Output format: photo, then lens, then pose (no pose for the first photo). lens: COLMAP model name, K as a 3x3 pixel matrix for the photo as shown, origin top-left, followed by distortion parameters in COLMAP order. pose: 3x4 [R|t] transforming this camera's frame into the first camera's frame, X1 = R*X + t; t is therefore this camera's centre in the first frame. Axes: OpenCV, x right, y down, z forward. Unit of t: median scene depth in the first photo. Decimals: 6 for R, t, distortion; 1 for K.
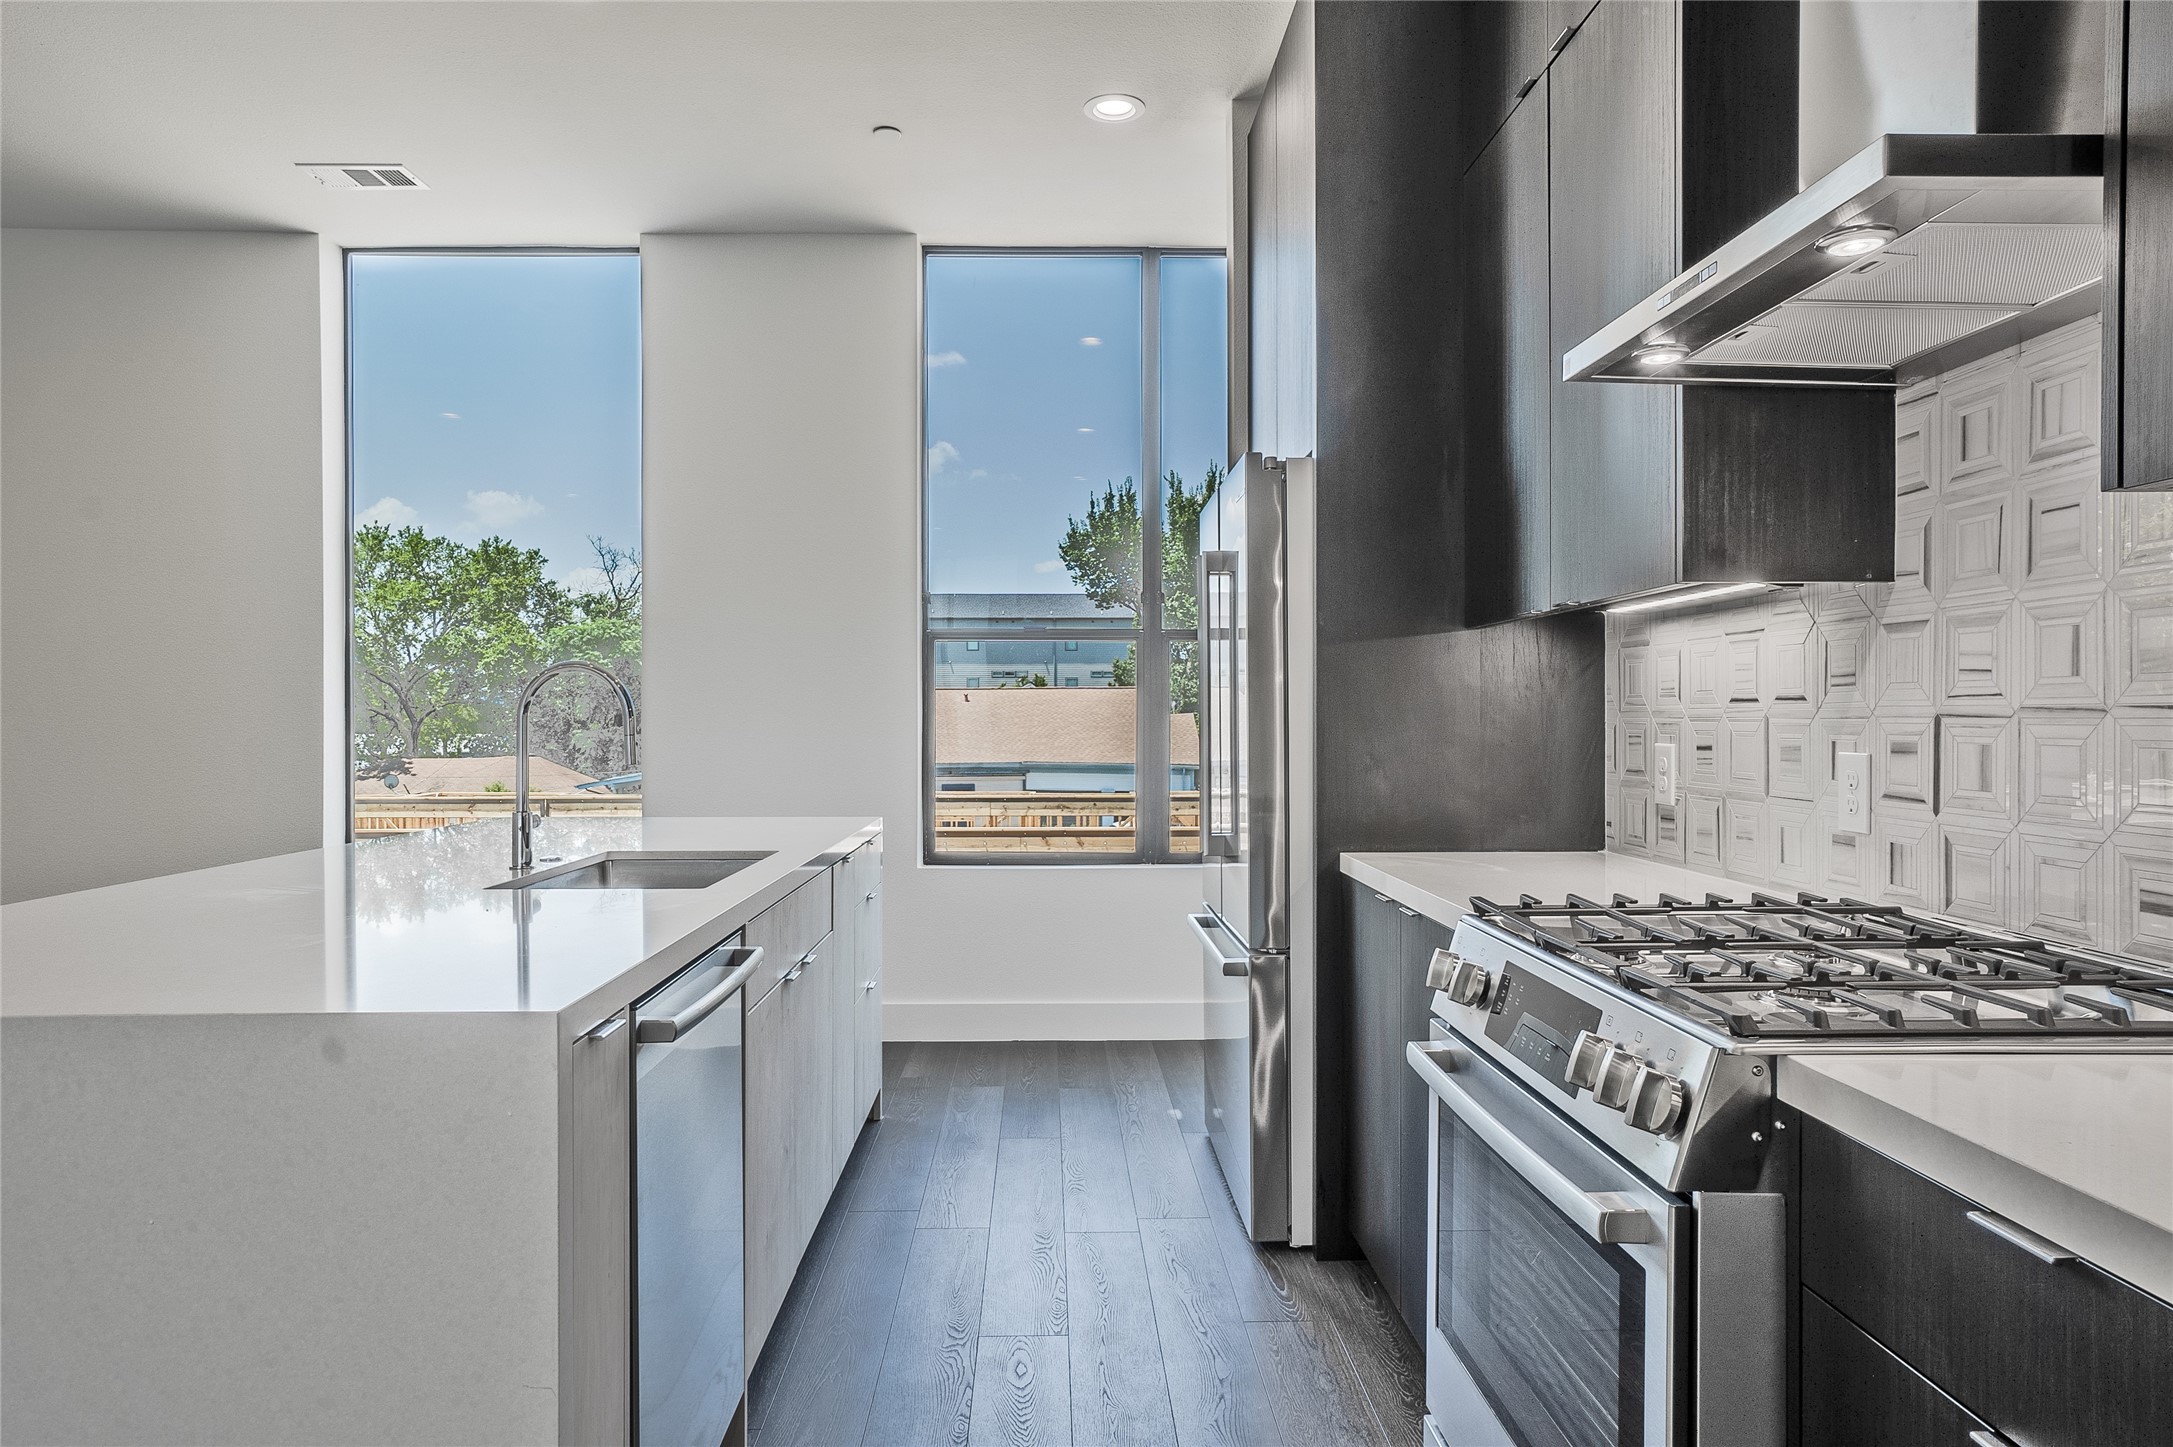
lens RADIAL K [[1344.8, 0, 1068.5], [0, 1344.8, 711.5], [0, 0, 1]] dist [0.001784, 0.002653]
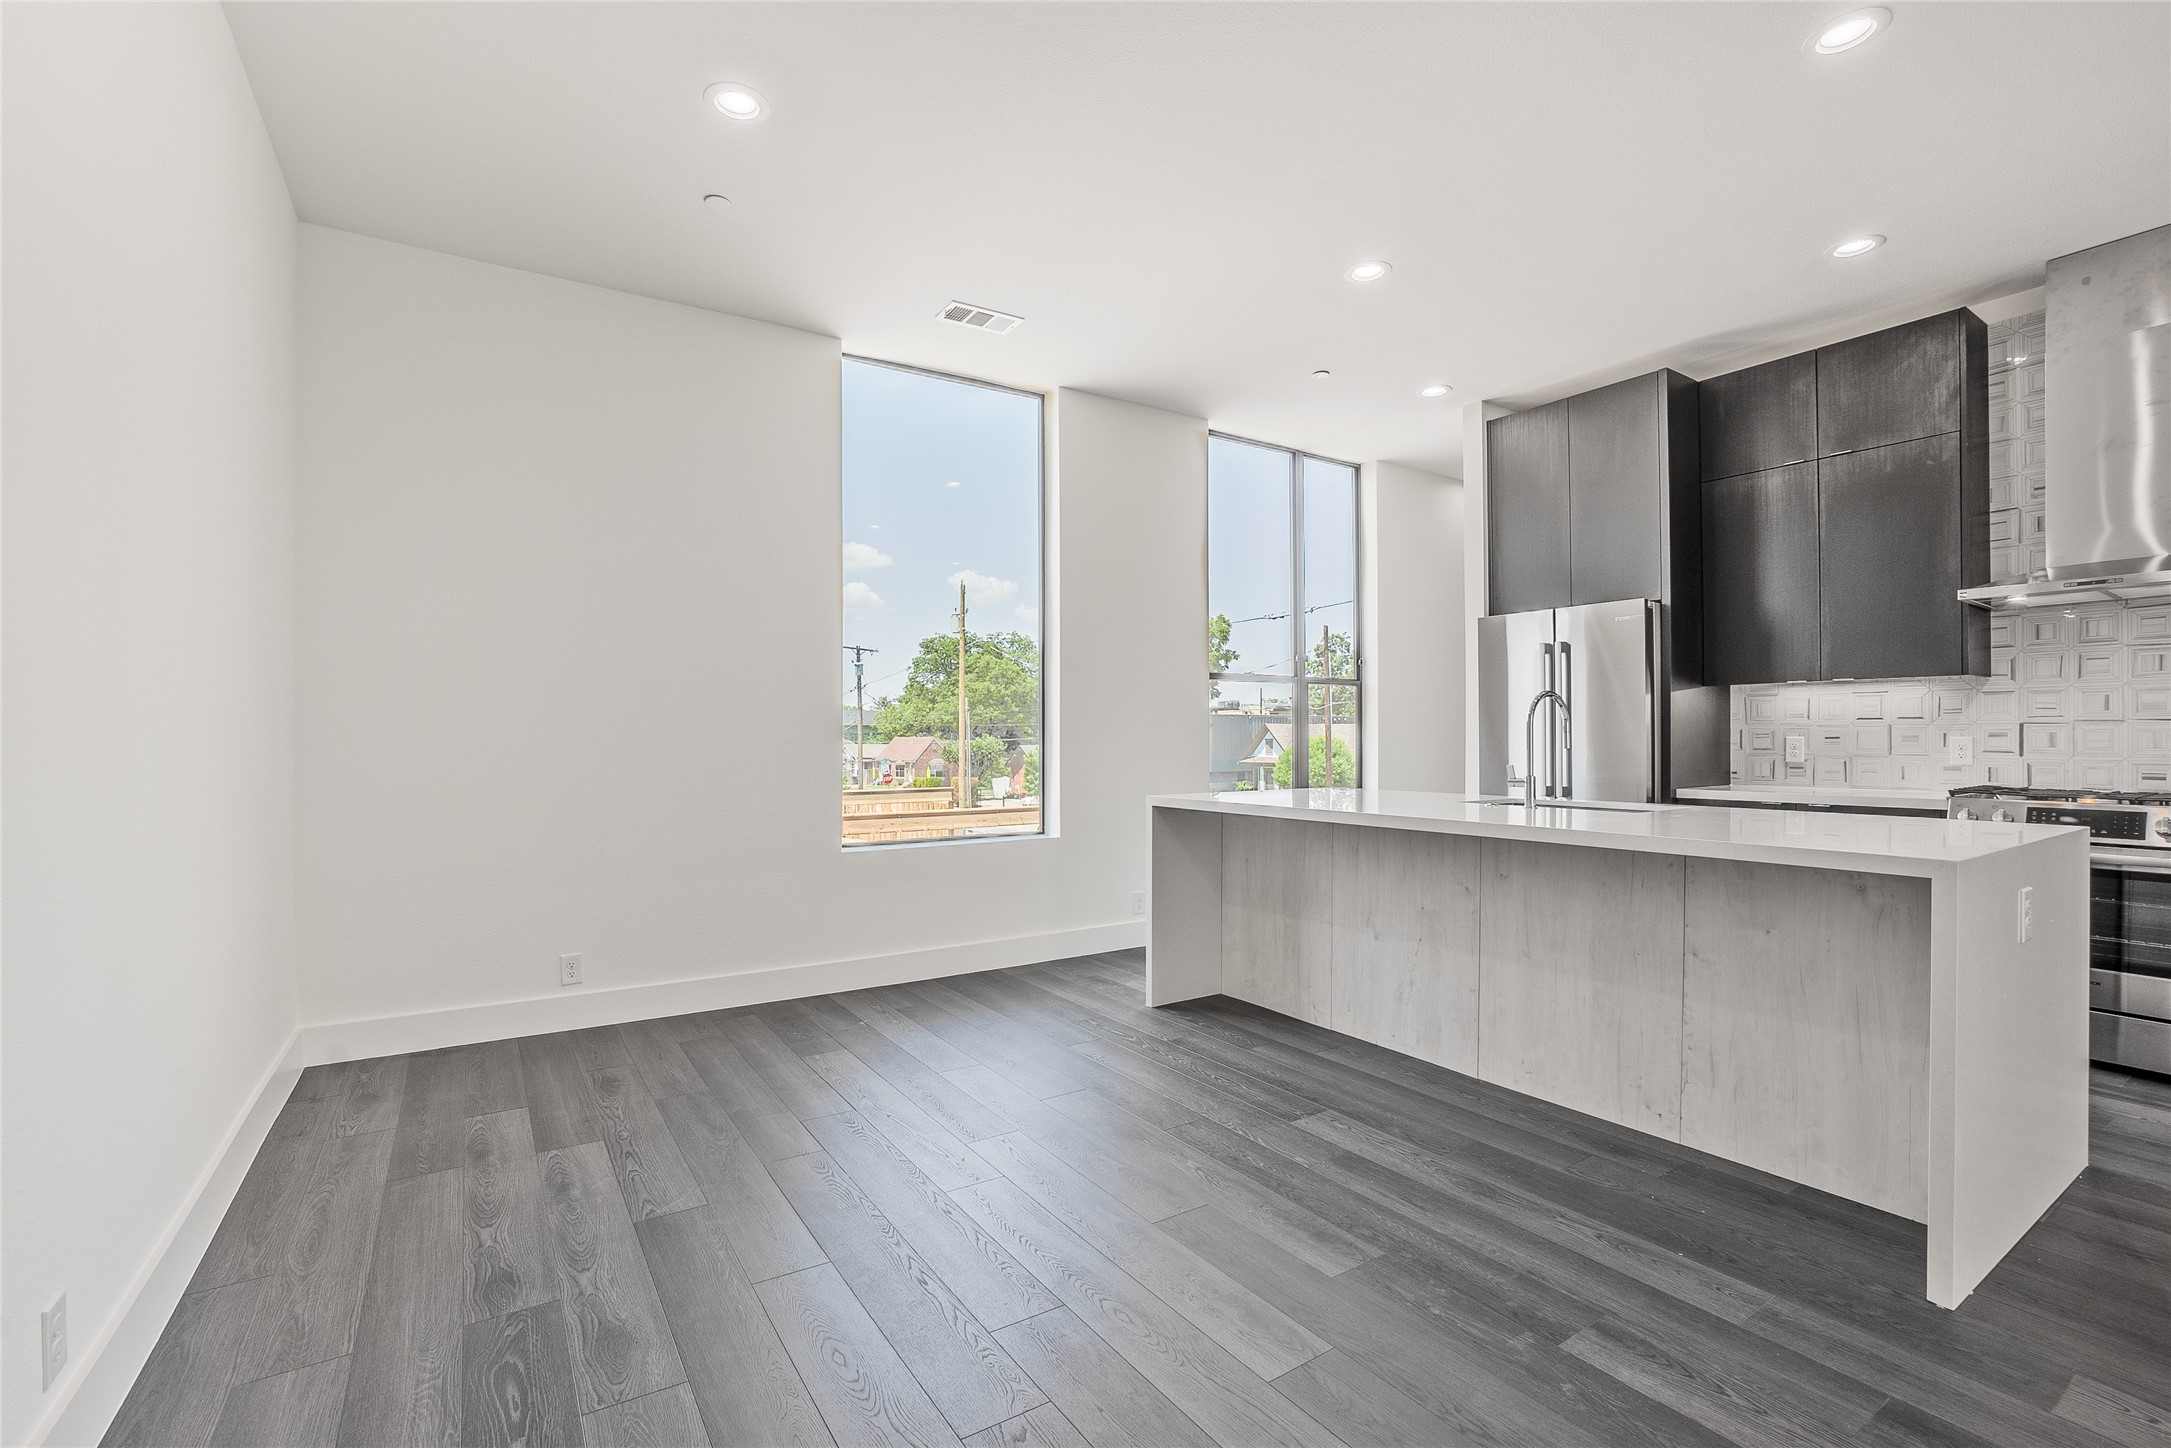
lens RADIAL K [[956.3, 0, 1081.1], [0, 956.3, 742.3], [0, 0, 1]] dist [-0.047415, 0.013576]
pose [[0.840988, -0.008517, 0.540986, -2.046241], [0.003378, 0.999939, 0.010492, 0.015549], [-0.541043, -0.006997, 0.840966, 0.368174]]
